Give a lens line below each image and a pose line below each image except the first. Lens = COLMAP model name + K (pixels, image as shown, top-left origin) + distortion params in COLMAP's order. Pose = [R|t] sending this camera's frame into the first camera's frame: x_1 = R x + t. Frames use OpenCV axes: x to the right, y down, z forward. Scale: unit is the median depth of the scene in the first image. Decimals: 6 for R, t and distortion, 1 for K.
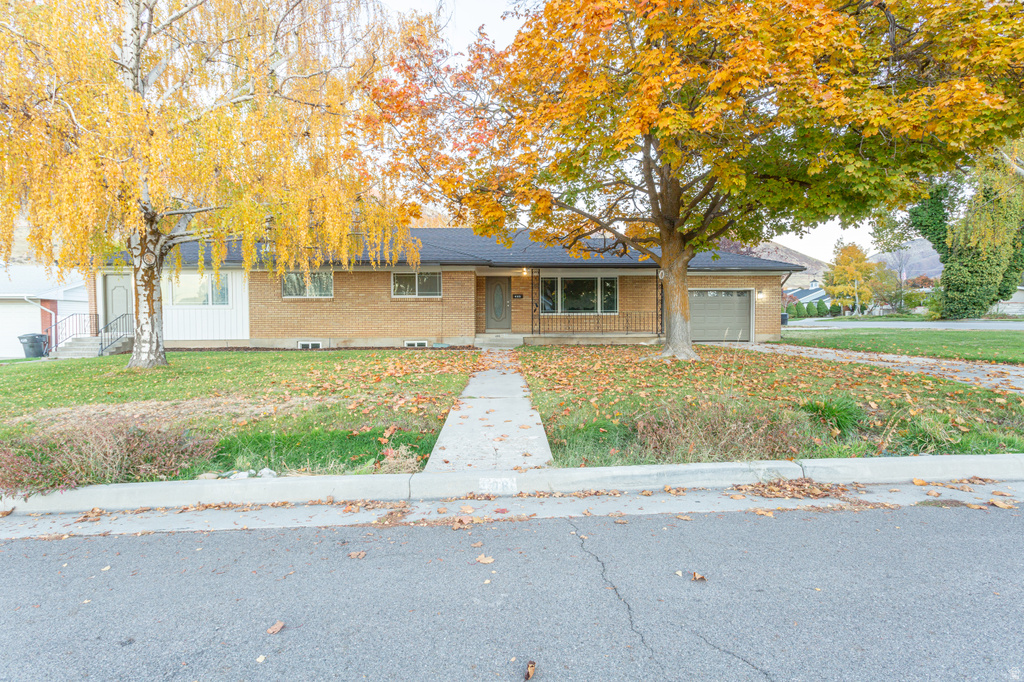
lens RADIAL K [[480.9, 0, 512.0], [0, 480.9, 341.0], [0, 0, 1]] dist [0.002634, -0.000143]
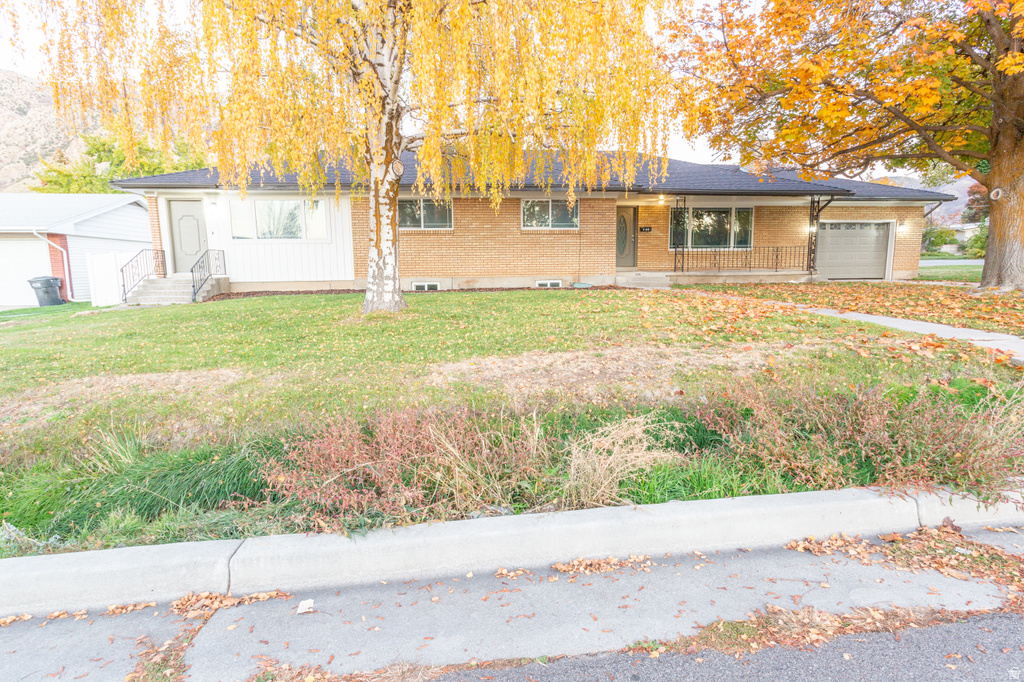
lens RADIAL K [[509.8, 0, 512.0], [0, 509.8, 341.0], [0, 0, 1]] dist [0.001197, 0.000038]
pose [[0.996101, -0.018206, 0.086324, -0.348028], [0.008829, 0.994134, 0.107792, 0.008586], [-0.087781, -0.106610, 0.990419, 0.084941]]
